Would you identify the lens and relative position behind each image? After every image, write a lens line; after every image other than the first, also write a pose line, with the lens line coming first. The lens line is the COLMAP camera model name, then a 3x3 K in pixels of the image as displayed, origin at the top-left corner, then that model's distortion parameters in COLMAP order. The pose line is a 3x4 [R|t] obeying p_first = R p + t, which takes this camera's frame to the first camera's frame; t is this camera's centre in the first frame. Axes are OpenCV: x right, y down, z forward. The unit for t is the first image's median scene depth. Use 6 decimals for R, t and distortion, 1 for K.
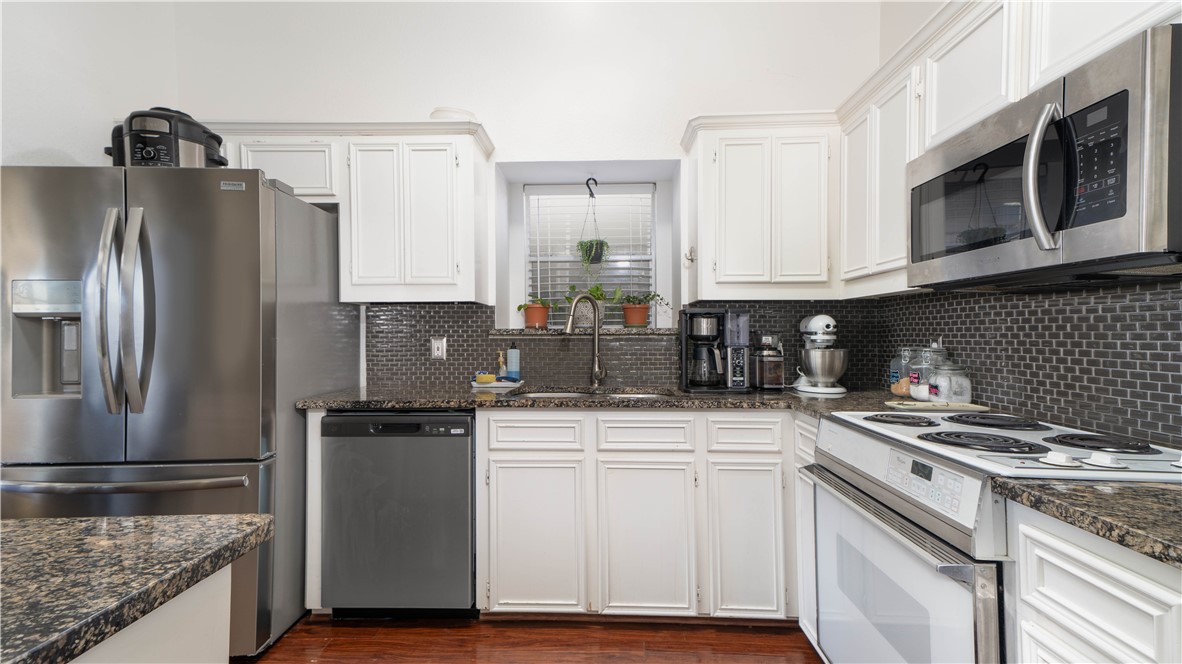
lens RADIAL K [[541.2, 0, 591.0], [0, 541.2, 332.0], [0, 0, 1]] dist [0.043033, 0.000072]
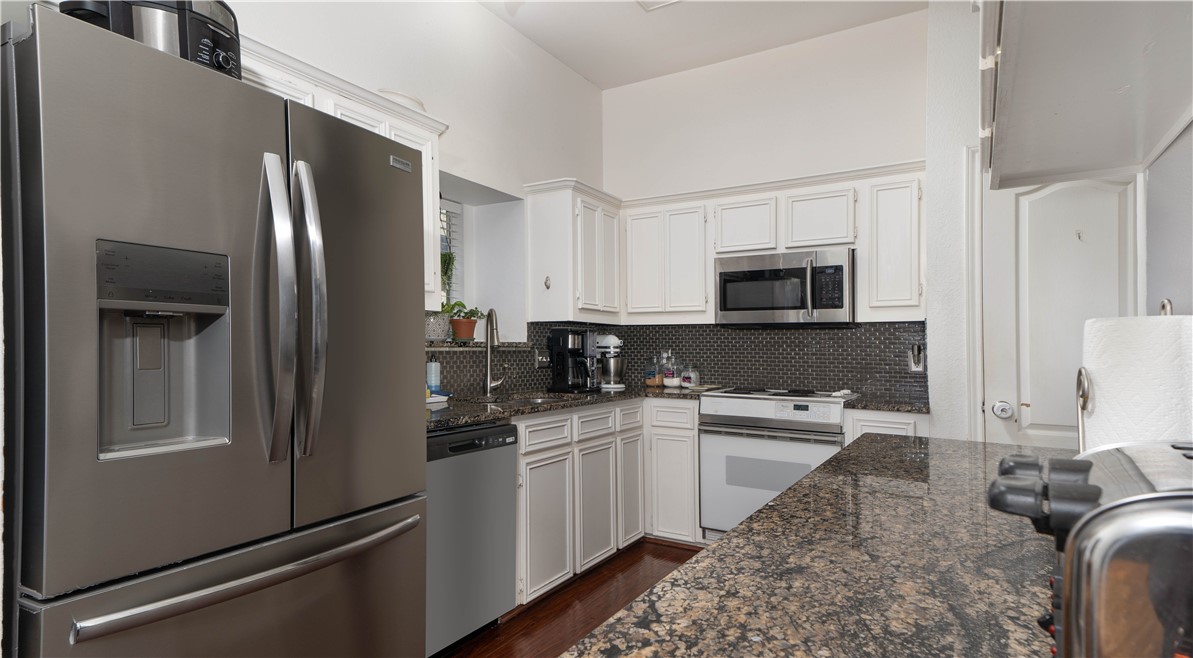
lens RADIAL K [[606.0, 0, 596.5], [0, 606.0, 329.0], [0, 0, 1]] dist [0.000752, 0.000144]
pose [[0.487156, 0.032589, 0.872706, -1.178570], [-0.010604, 0.999451, -0.031403, 0.005631], [-0.873250, 0.006044, 0.487234, 0.286855]]
